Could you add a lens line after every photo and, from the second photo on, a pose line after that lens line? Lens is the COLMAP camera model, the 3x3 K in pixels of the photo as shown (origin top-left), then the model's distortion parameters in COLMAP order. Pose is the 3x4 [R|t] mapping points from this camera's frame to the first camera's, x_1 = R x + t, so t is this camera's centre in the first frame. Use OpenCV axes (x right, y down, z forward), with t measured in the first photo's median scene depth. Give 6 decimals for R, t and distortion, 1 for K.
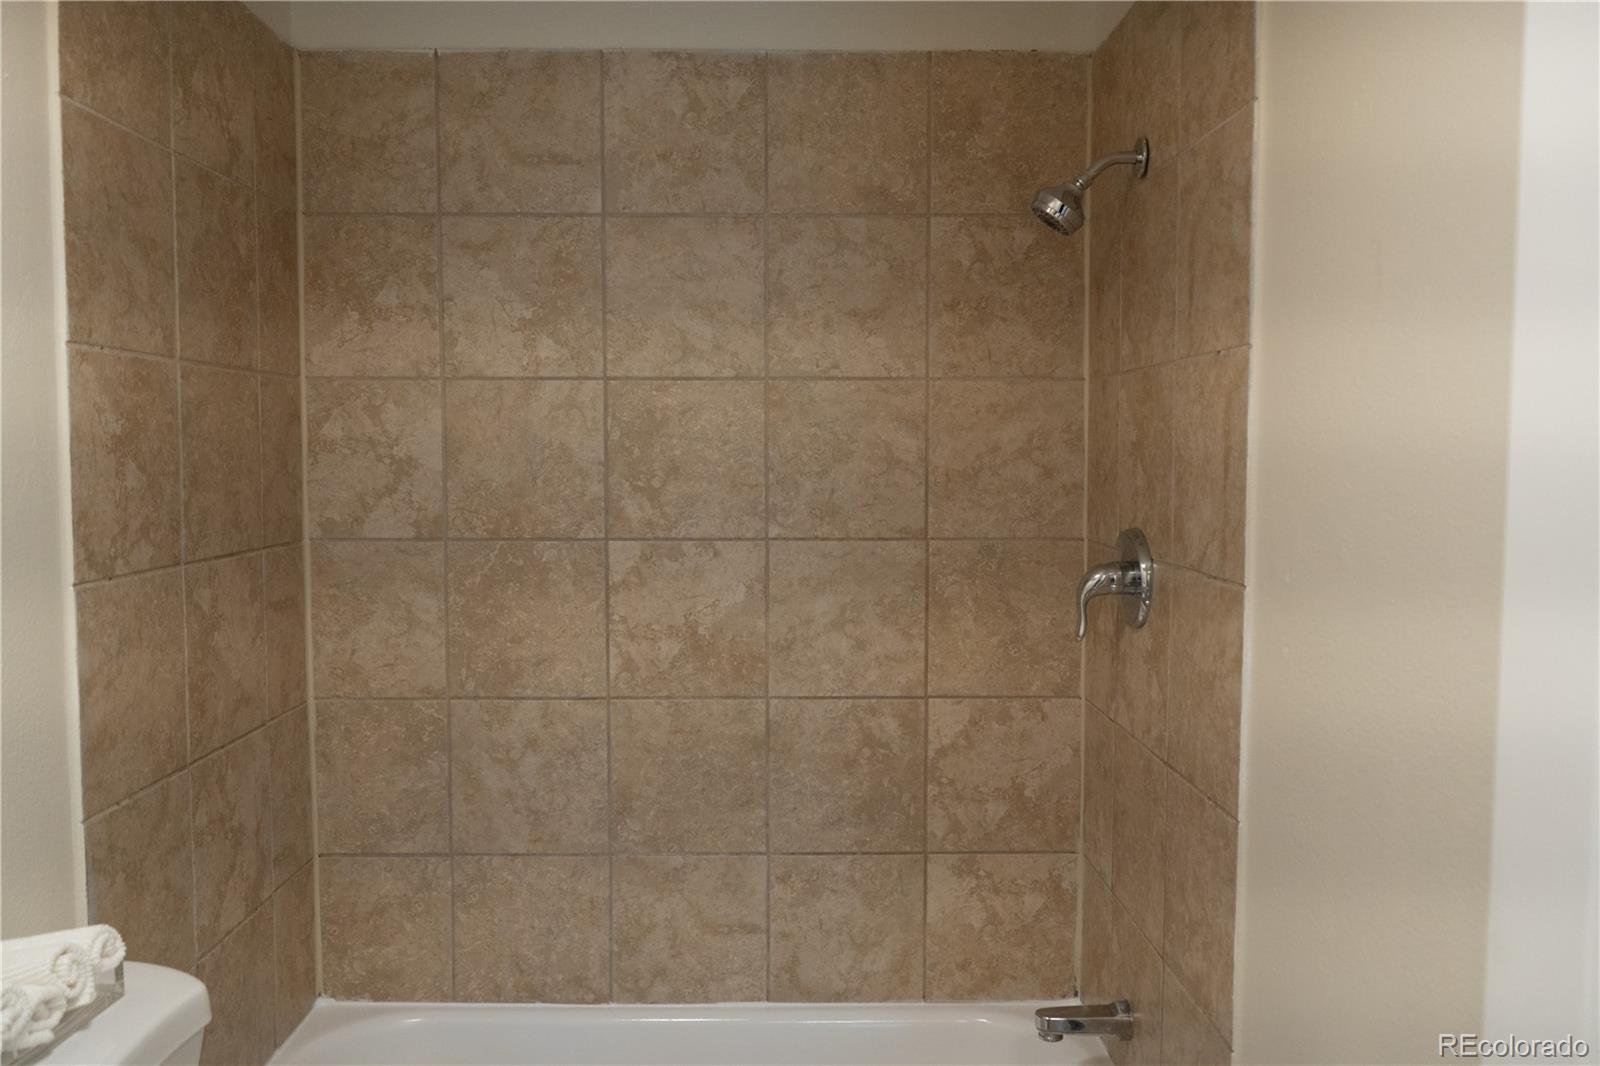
lens RADIAL K [[1287.6, 0, 796.8], [0, 1287.6, 531.4], [0, 0, 1]] dist [-0.011702, 0.008146]
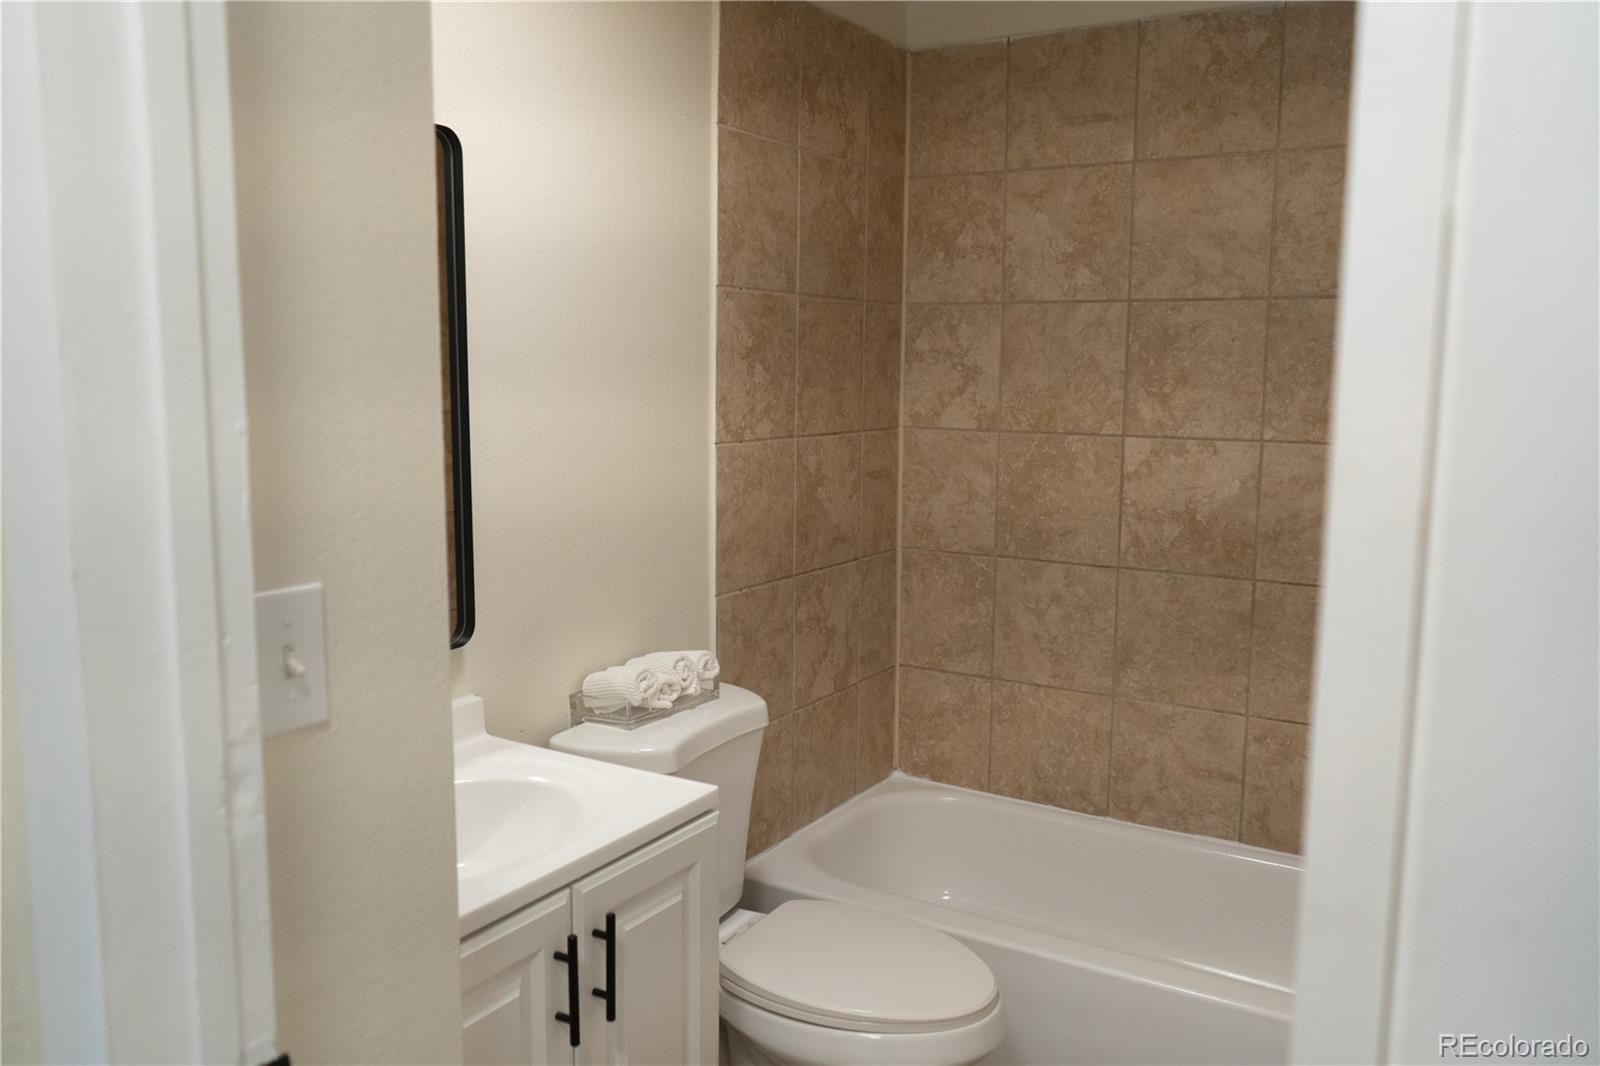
lens RADIAL K [[1287.6, 0, 802.3], [0, 1287.6, 533.1], [0, 0, 1]] dist [-0.011702, 0.008146]
pose [[0.843231, 0.077090, -0.531994, 0.248529], [-0.042722, 0.996144, 0.076633, 0.017621], [0.535851, -0.041891, 0.843273, -0.179656]]
